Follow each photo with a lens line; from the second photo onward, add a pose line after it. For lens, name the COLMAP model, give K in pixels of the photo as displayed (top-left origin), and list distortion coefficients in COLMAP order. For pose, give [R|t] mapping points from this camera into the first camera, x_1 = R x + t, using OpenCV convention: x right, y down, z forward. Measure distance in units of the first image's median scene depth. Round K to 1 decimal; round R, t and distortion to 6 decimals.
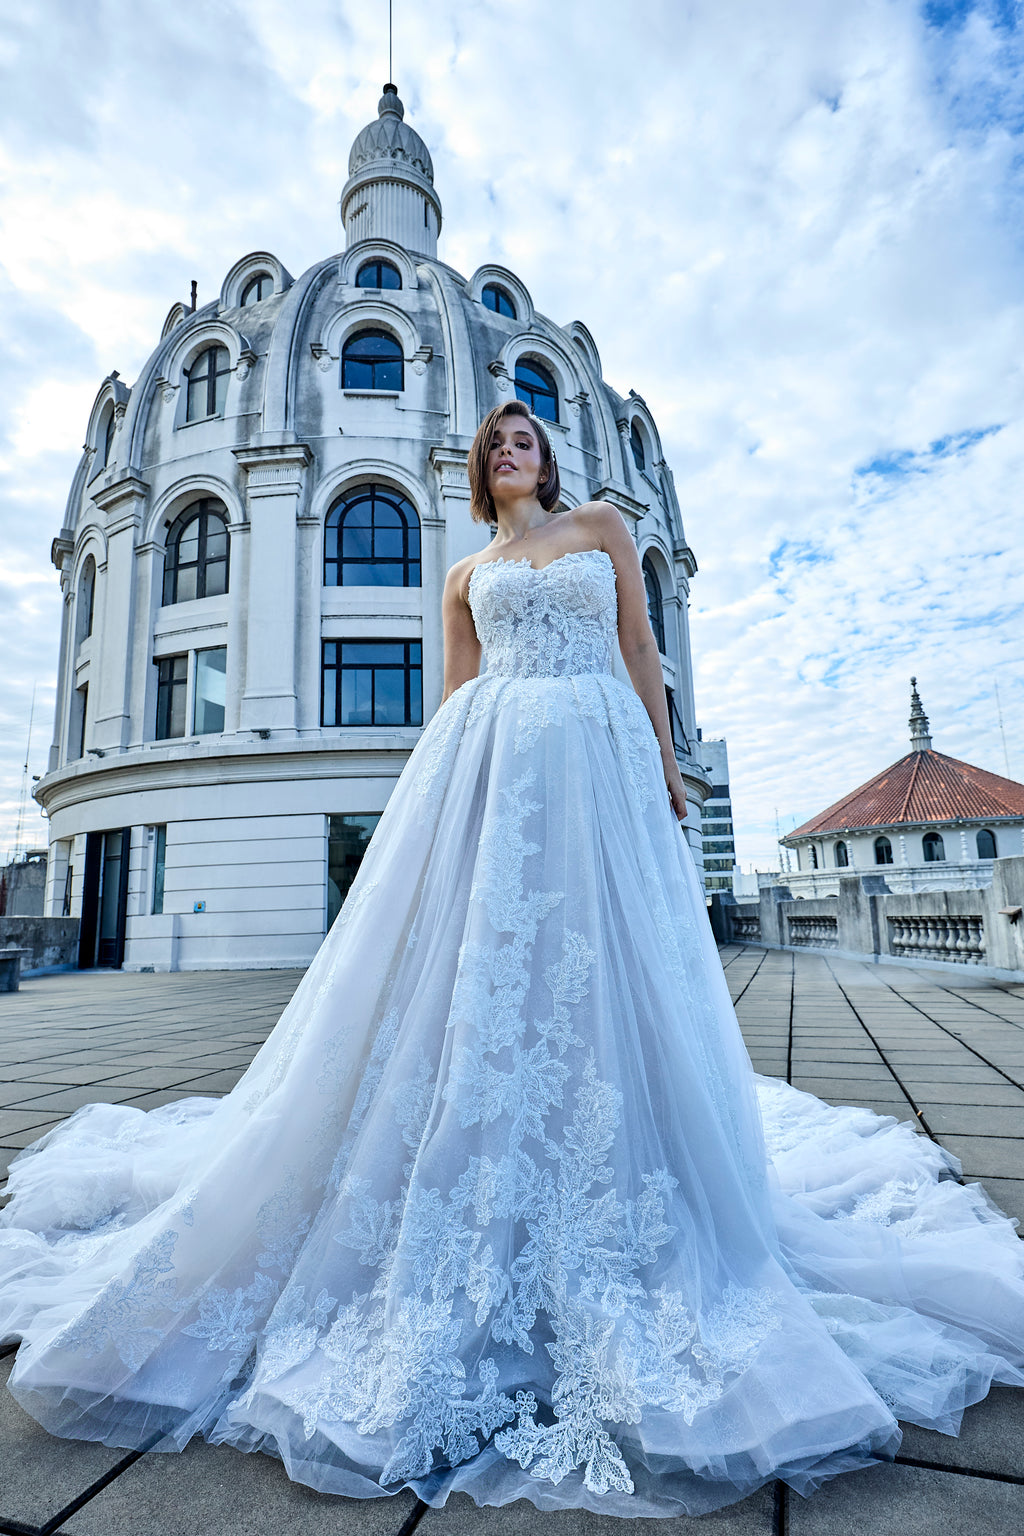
lens RADIAL K [[826.4, 0, 512.4], [0, 826.4, 762.2], [0, 0, 1]] dist [0.033209, -0.008693]
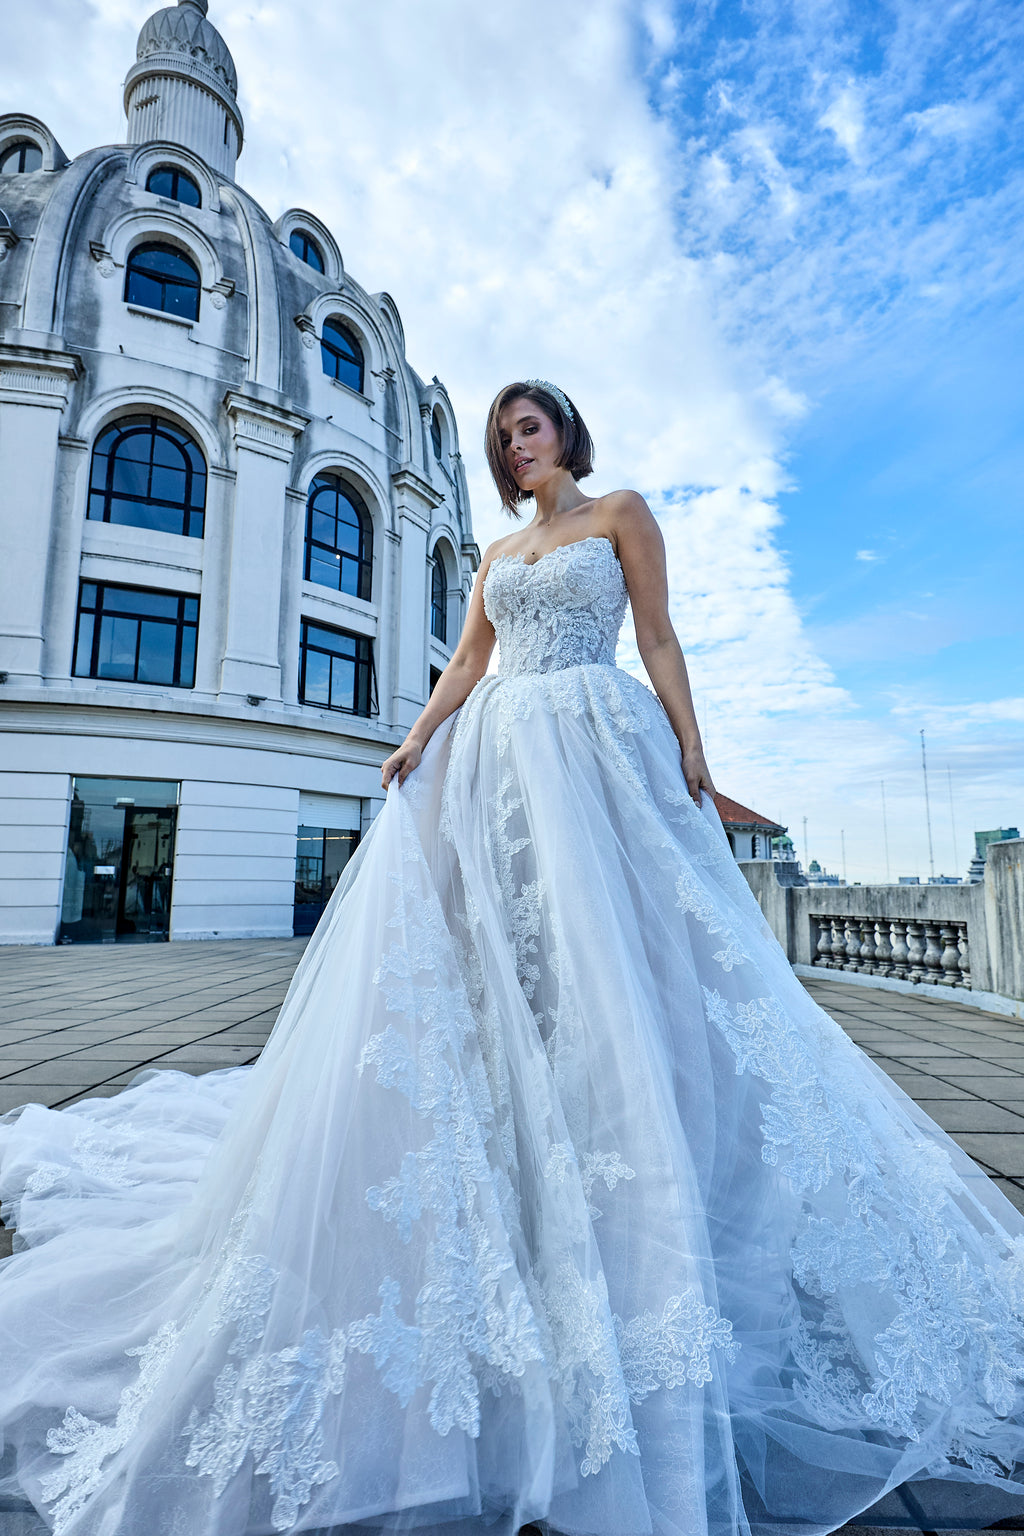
lens RADIAL K [[826.4, 0, 510.0], [0, 826.4, 765.8], [0, 0, 1]] dist [0.033209, -0.008693]
pose [[0.949710, 0.084840, 0.301418, -0.041070], [-0.092999, 0.995584, 0.012795, -0.002351], [-0.299001, -0.040183, 0.953406, -0.001892]]
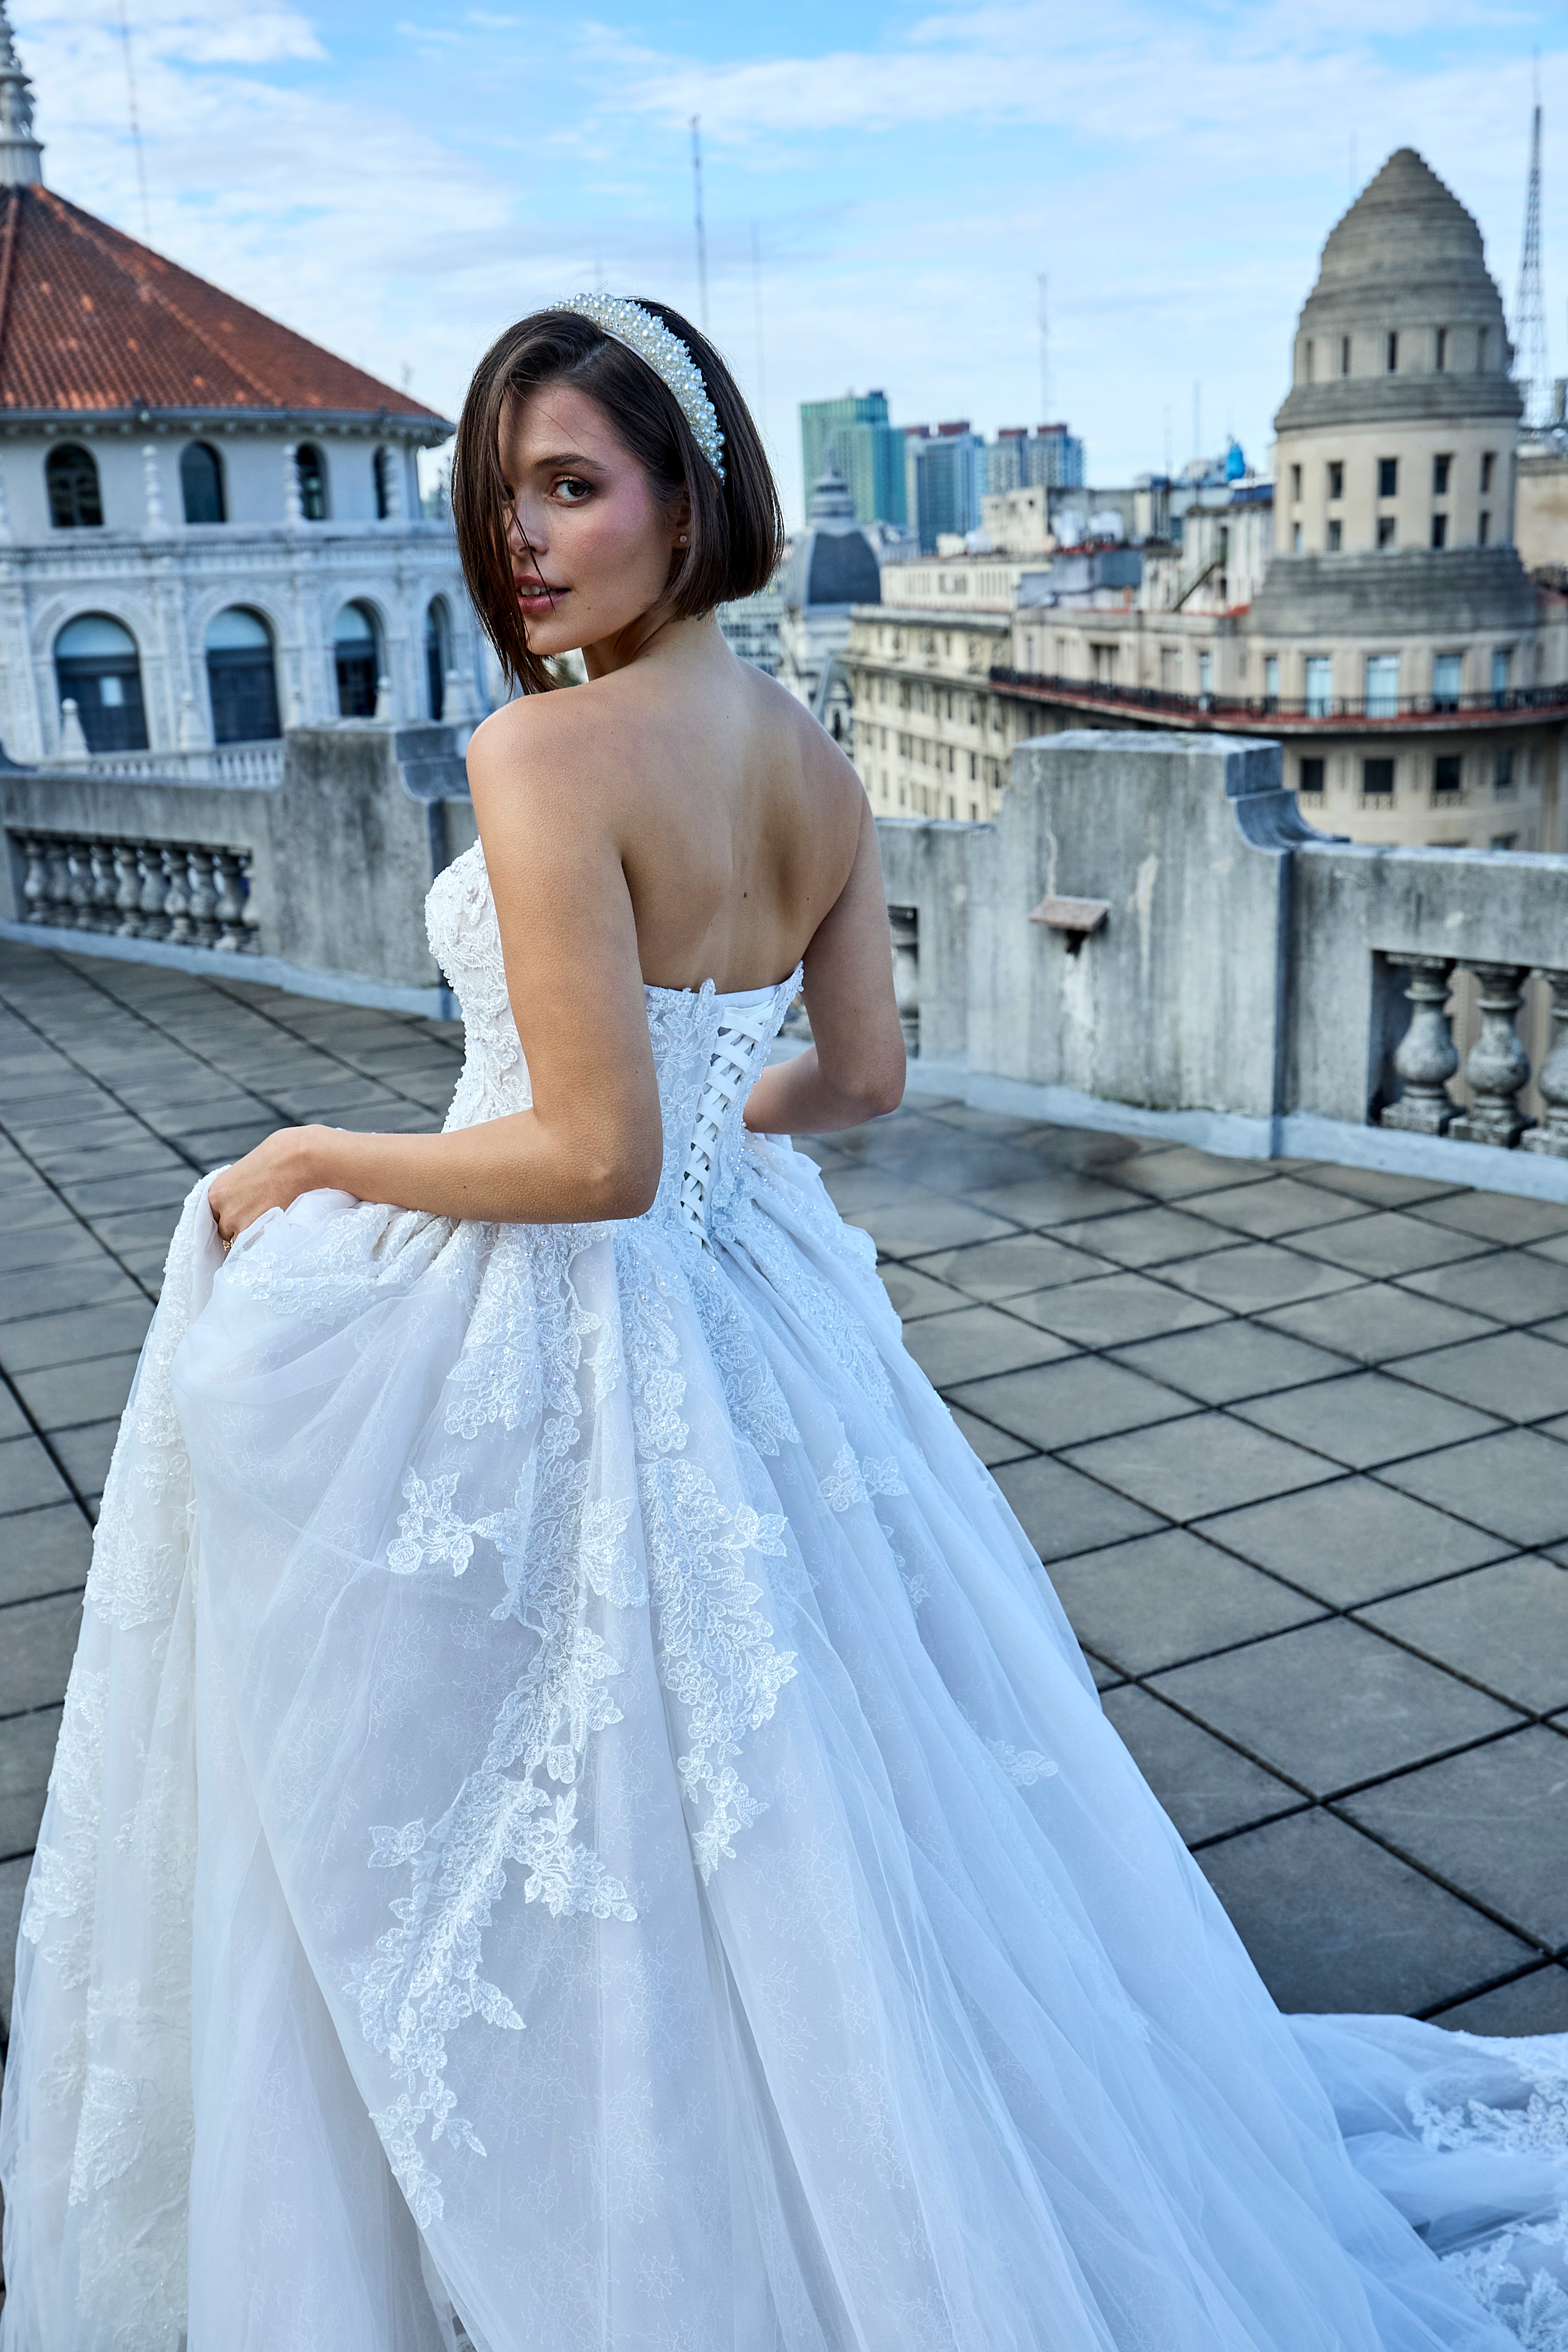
lens RADIAL K [[2208.6, 0, 786.8], [0, 2208.6, 1178.6], [0, 0, 1]] dist [0.015152, 0.000000]
pose [[0.681743, -0.192268, 0.705875, -0.047637], [-0.114933, 0.924720, 0.362882, -0.011763], [-0.722507, -0.328520, 0.608324, 0.255478]]
